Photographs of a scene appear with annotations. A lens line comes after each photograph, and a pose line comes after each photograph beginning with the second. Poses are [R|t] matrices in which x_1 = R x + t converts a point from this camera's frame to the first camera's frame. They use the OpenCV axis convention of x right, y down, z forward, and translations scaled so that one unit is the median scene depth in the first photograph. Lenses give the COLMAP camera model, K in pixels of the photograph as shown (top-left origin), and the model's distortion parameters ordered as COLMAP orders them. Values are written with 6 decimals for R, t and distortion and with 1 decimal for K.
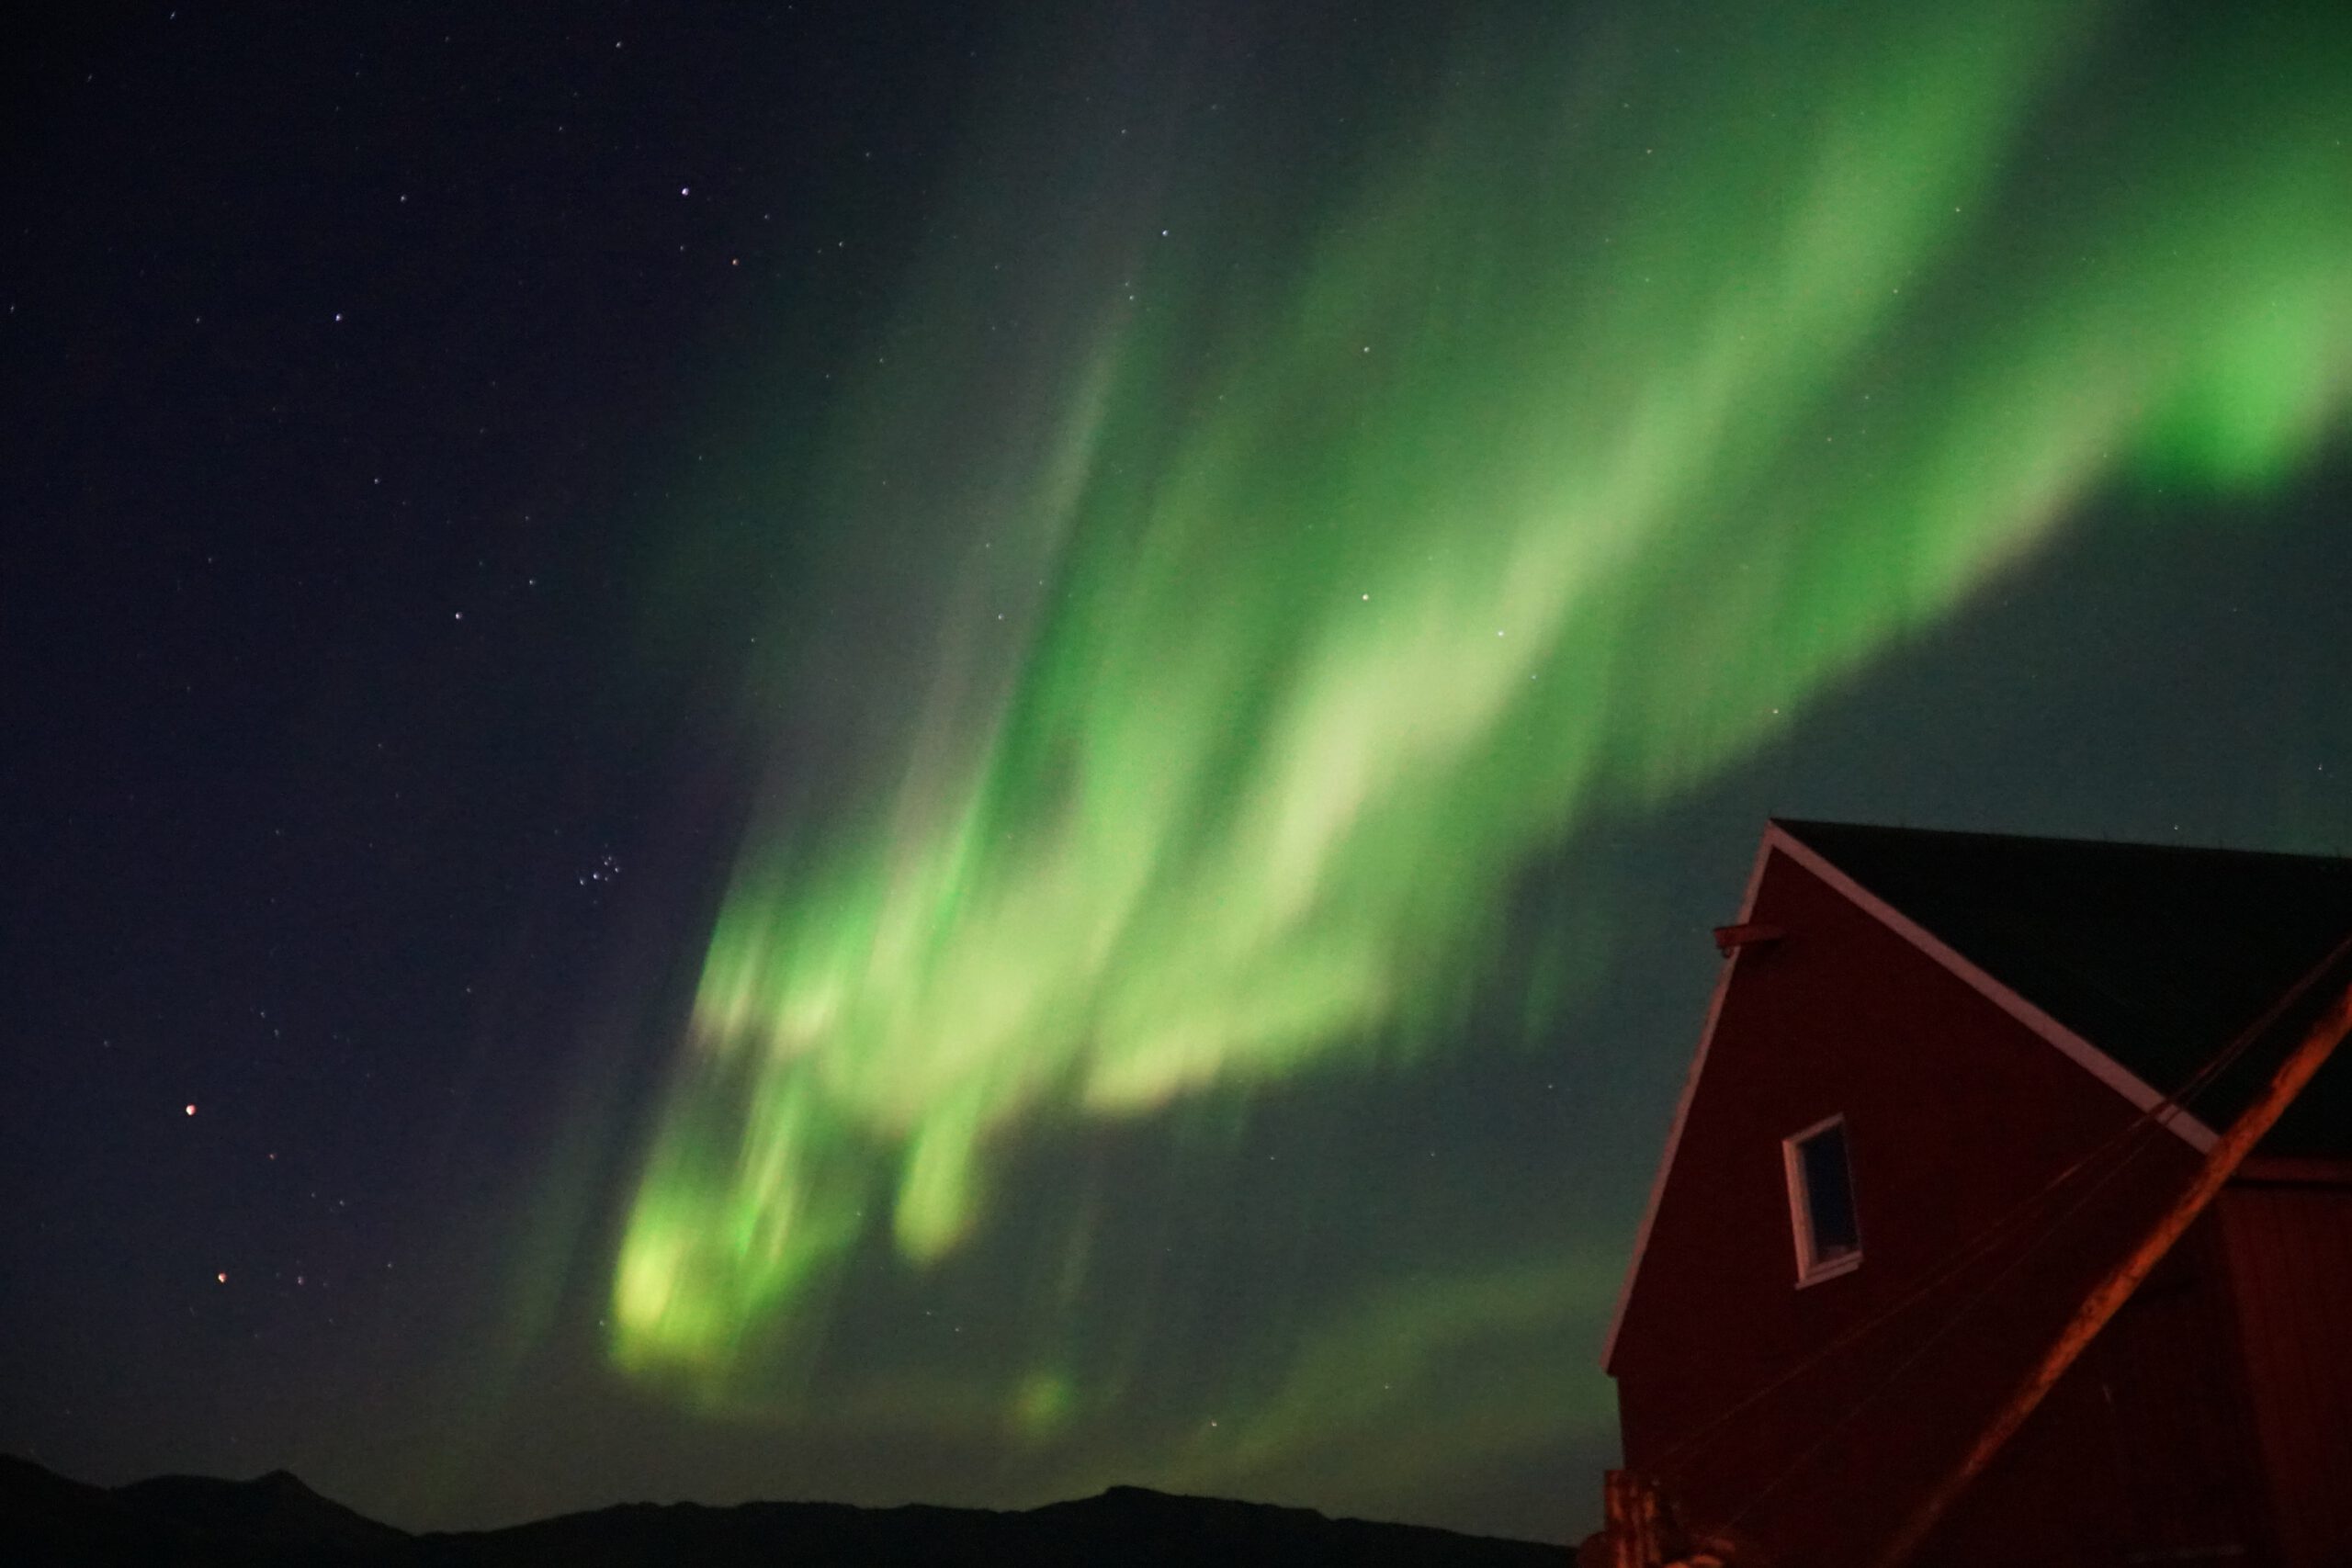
lens RADIAL K [[1959.4, 0, 1176.0], [0, 1959.4, 784.0], [0, 0, 1]] dist [-0.004270, -0.014216]
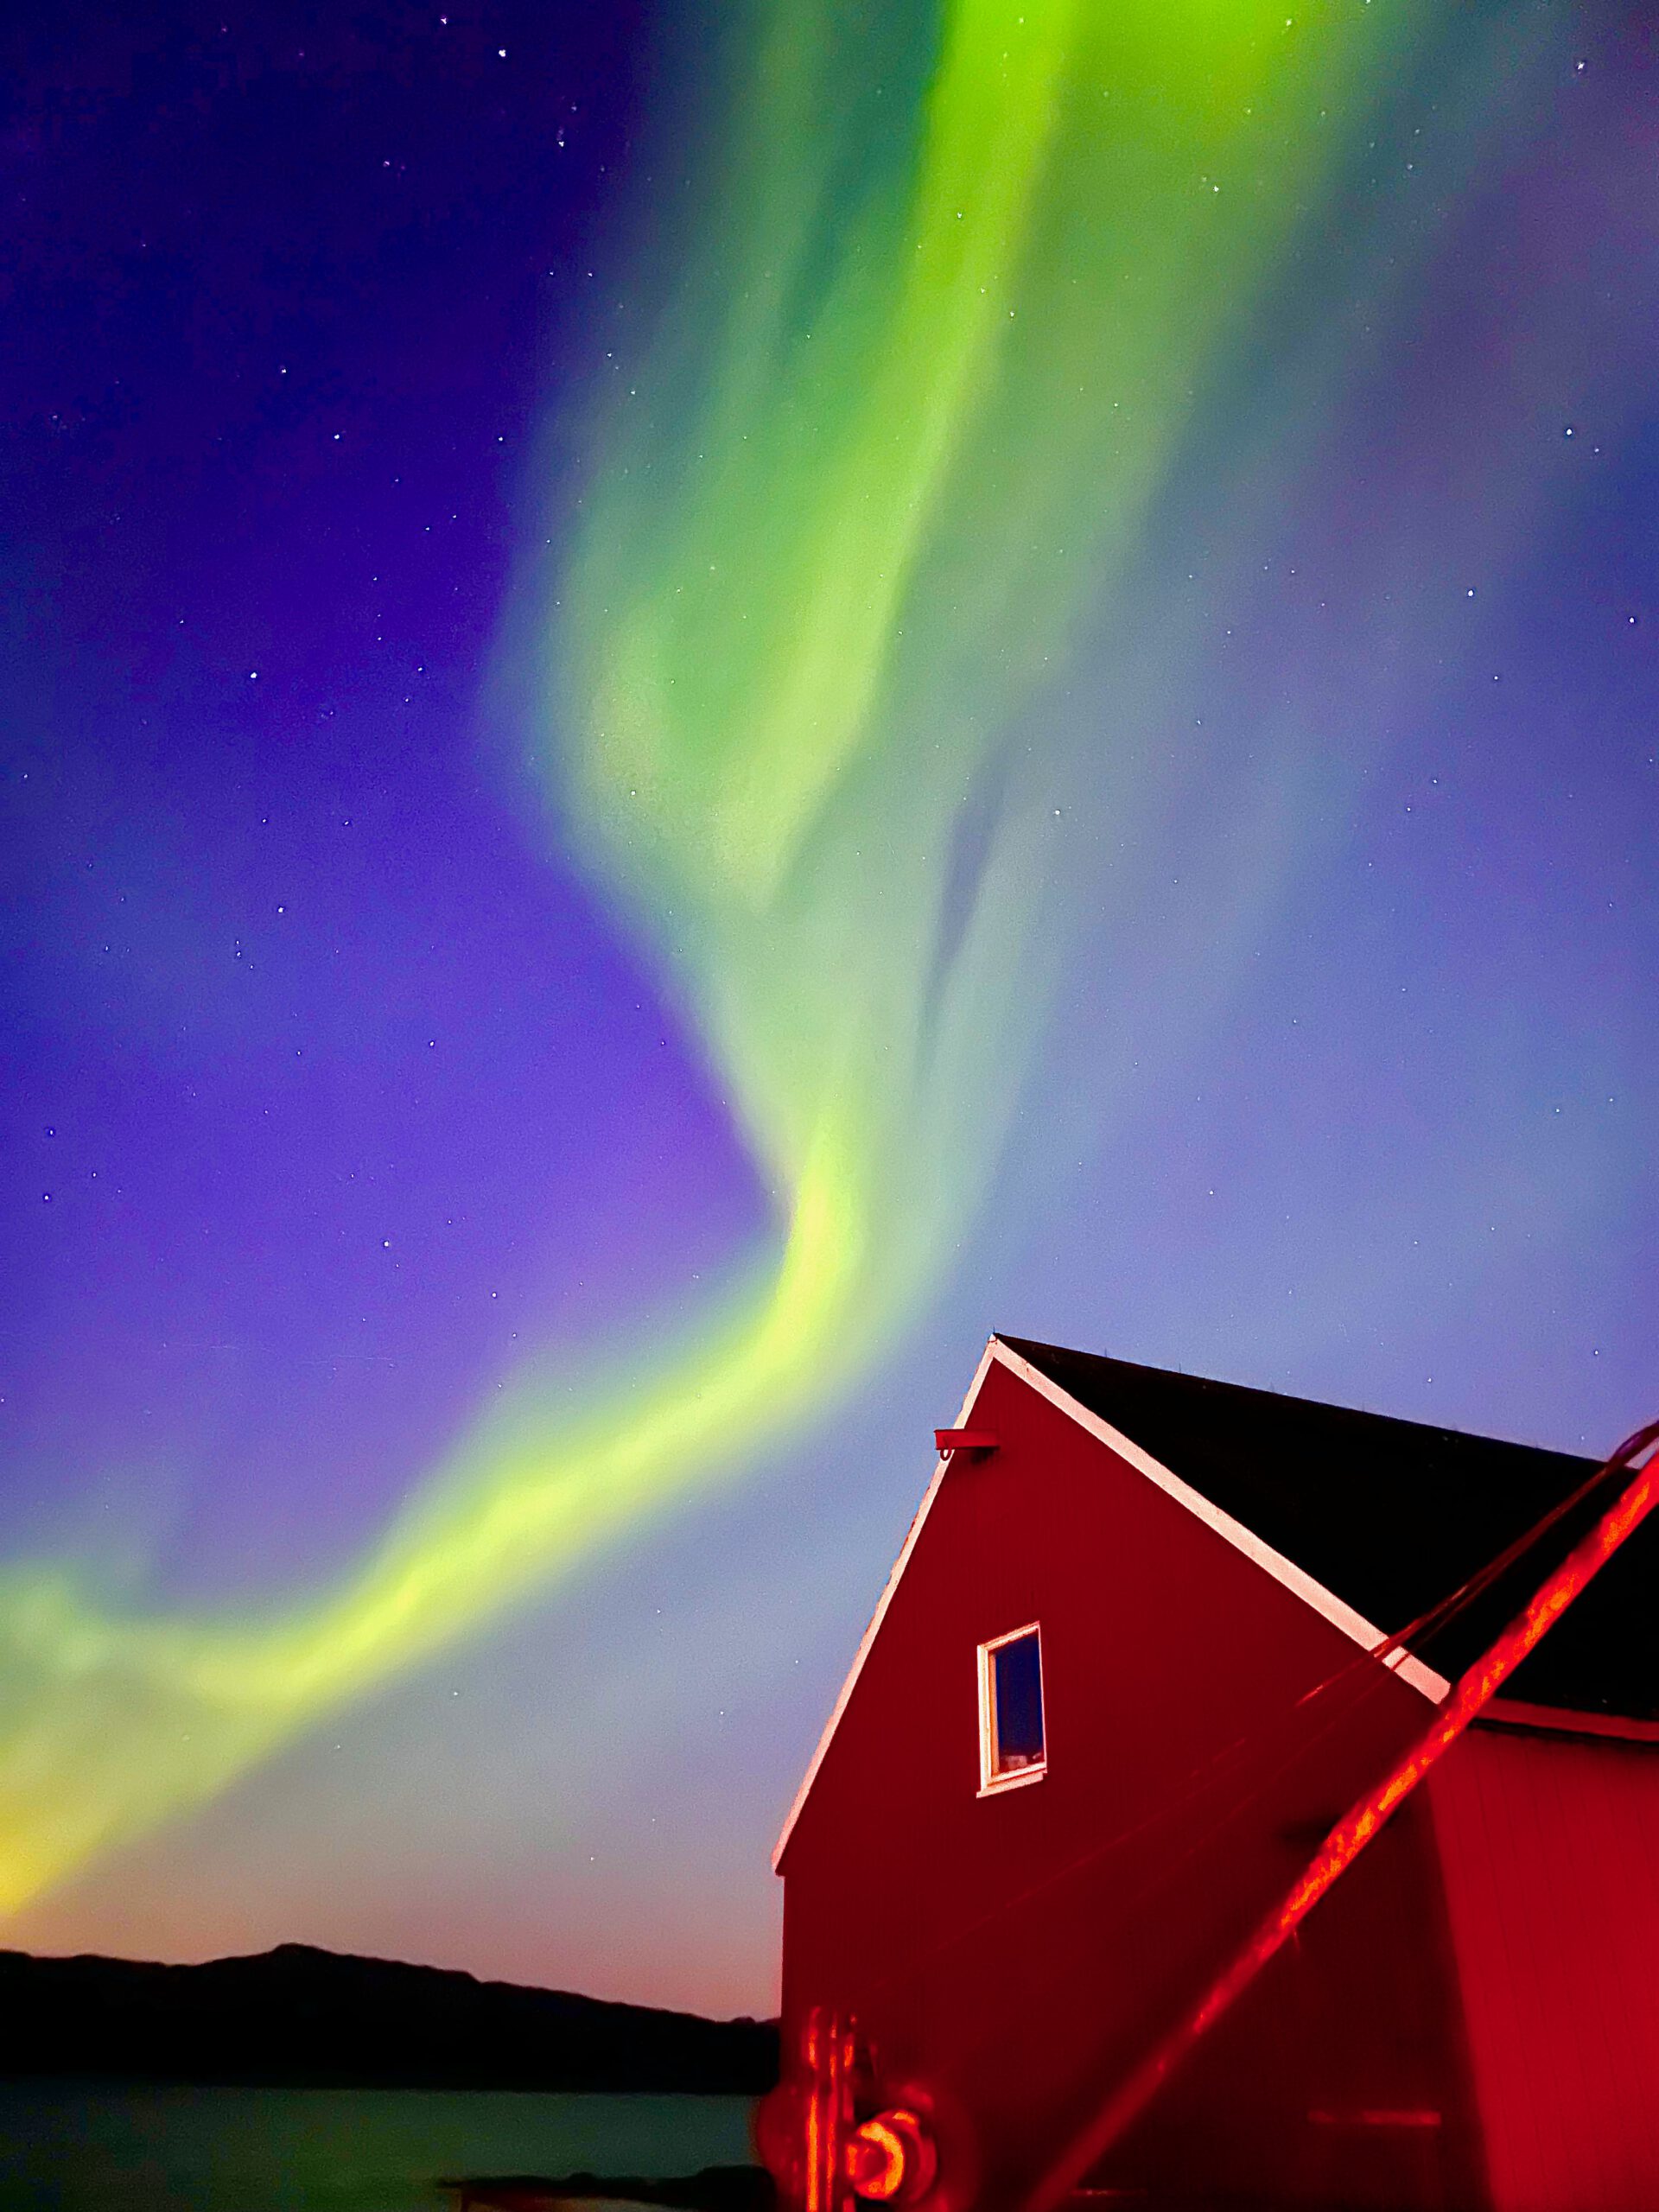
lens RADIAL K [[1664.7, 0, 829.5], [0, 1664.7, 1106.0], [0, 0, 1]] dist [-0.034035, 0.080318]
pose [[0.965279, 0.146042, 0.216585, 0.008997], [-0.116937, 0.982985, -0.141657, 0.056675], [-0.233588, 0.111411, 0.965932, 0.229255]]
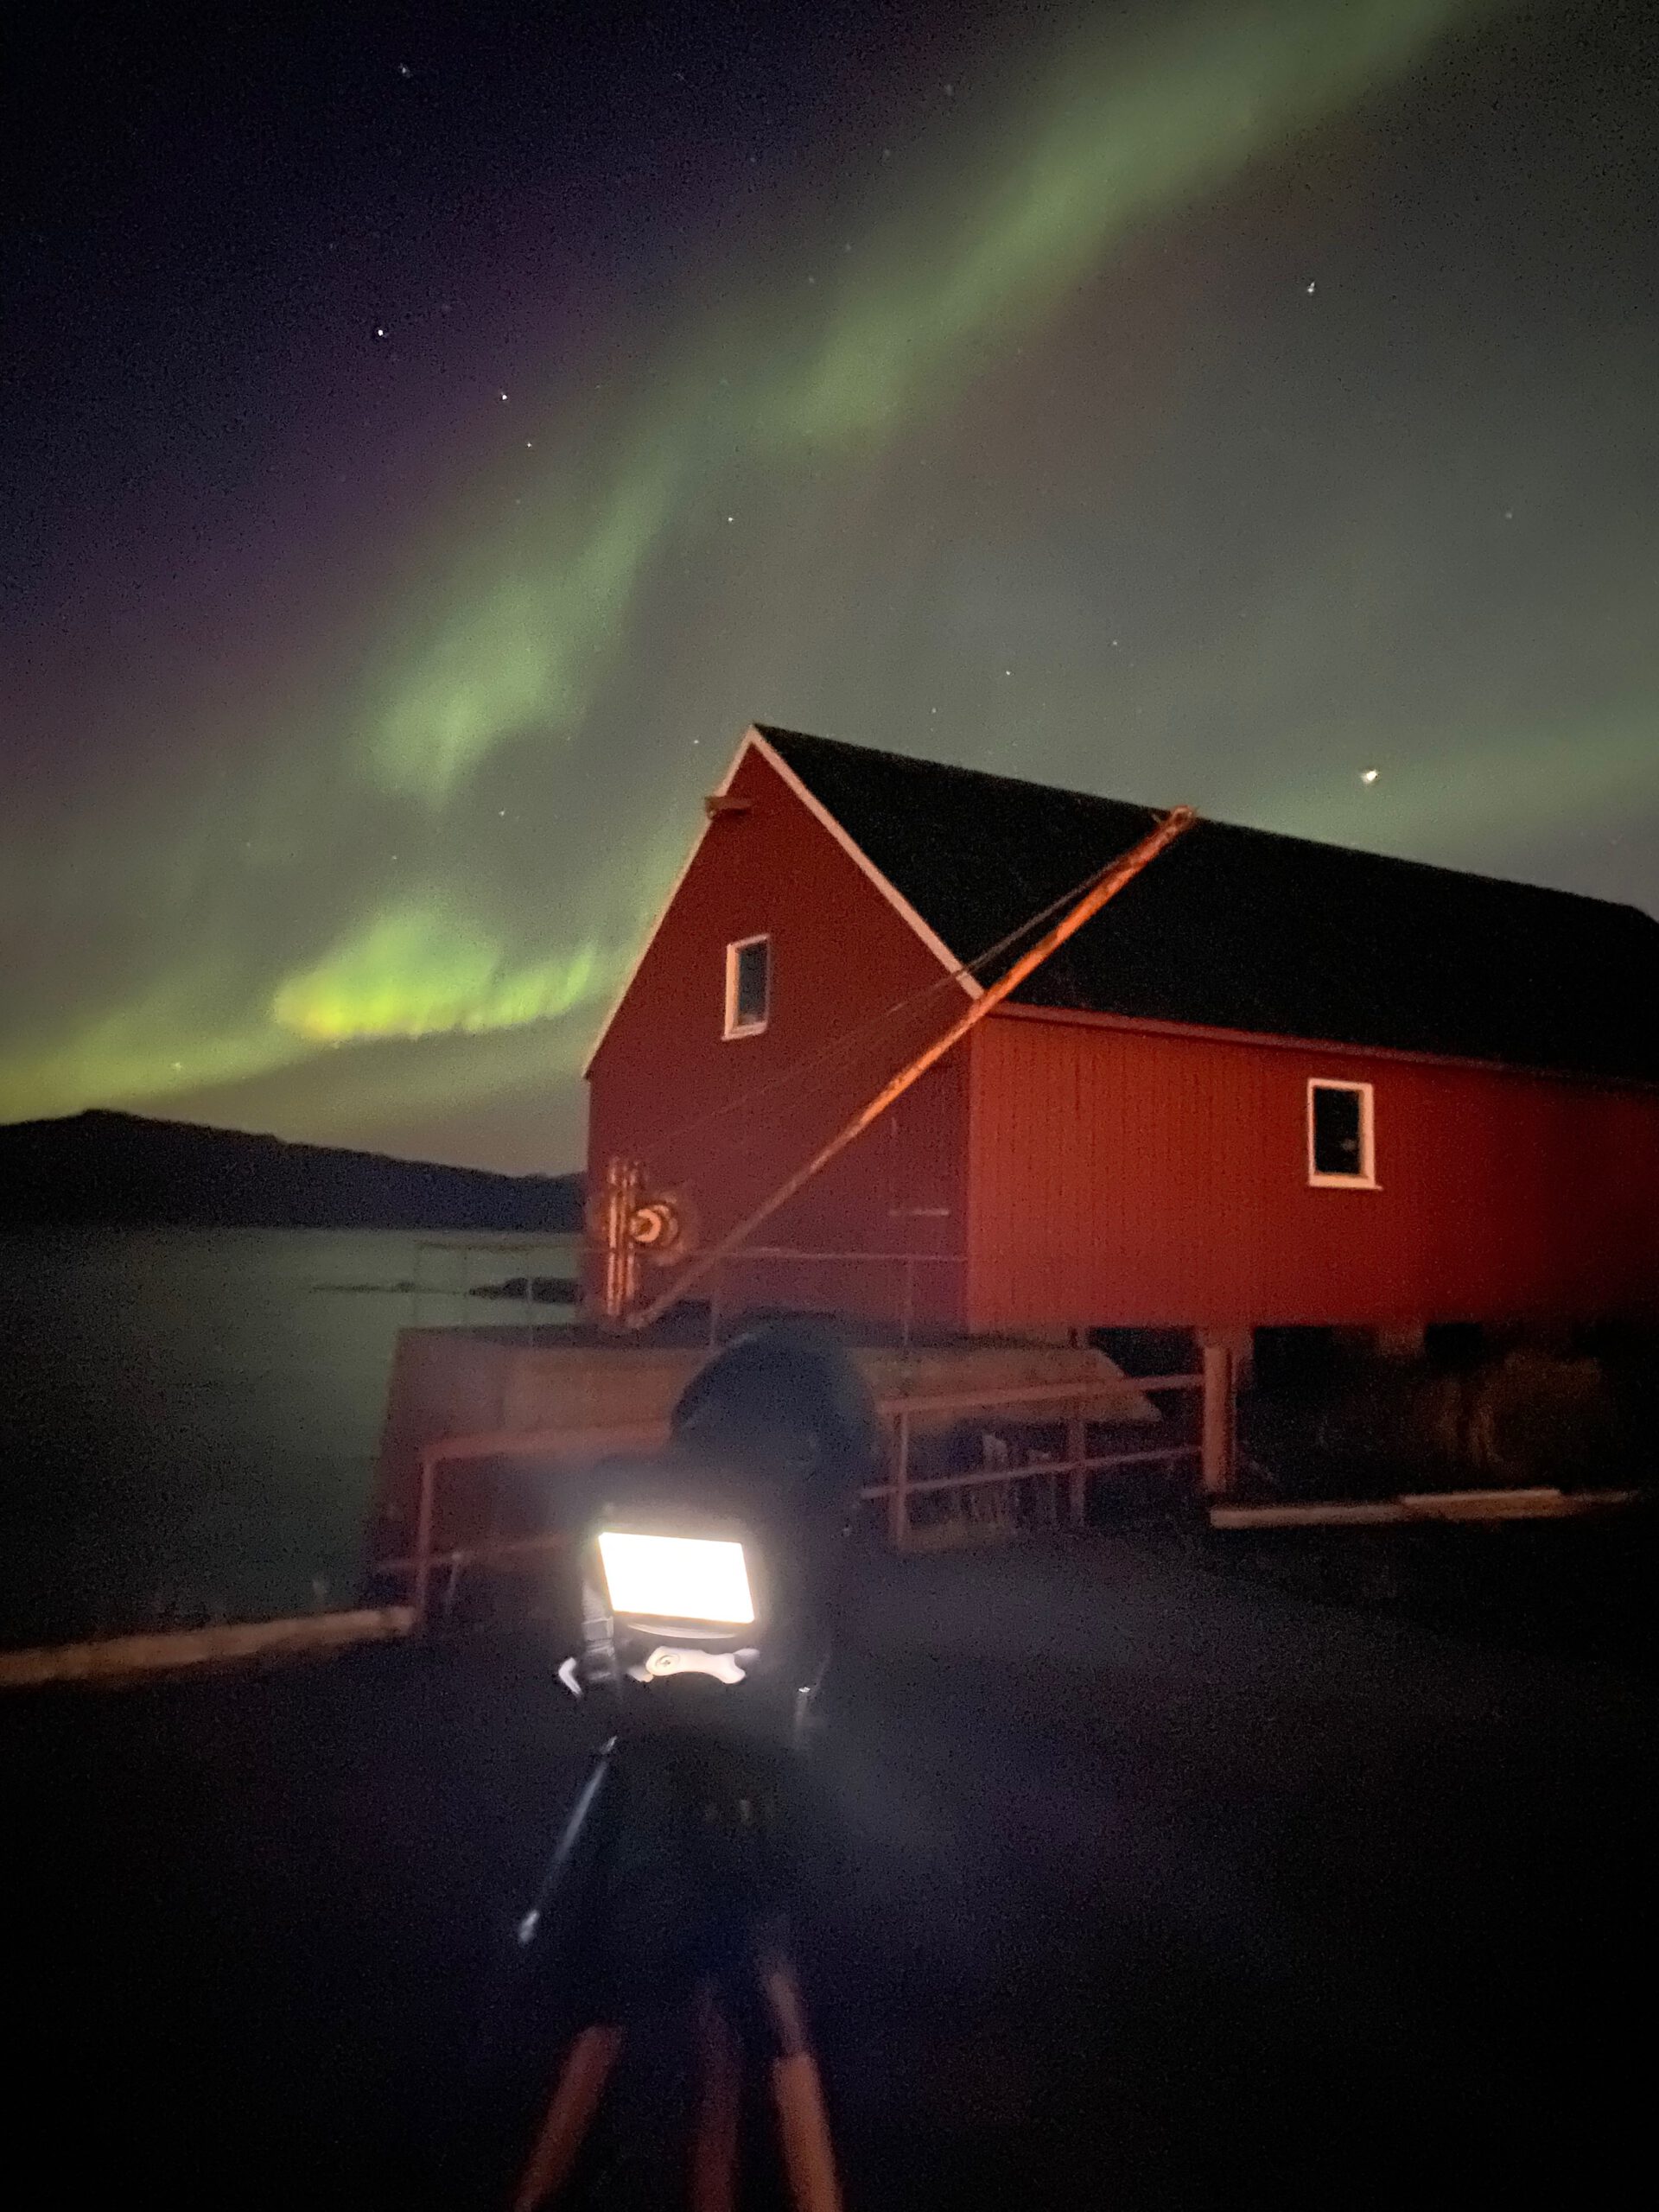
lens RADIAL K [[1638.3, 0, 829.5], [0, 1638.3, 1106.0], [0, 0, 1]] dist [0.004110, -0.005452]
pose [[0.923993, 0.051298, 0.378952, -0.135975], [-0.171255, 0.941545, 0.290113, -0.122962], [-0.341918, -0.332960, 0.878766, -0.267374]]
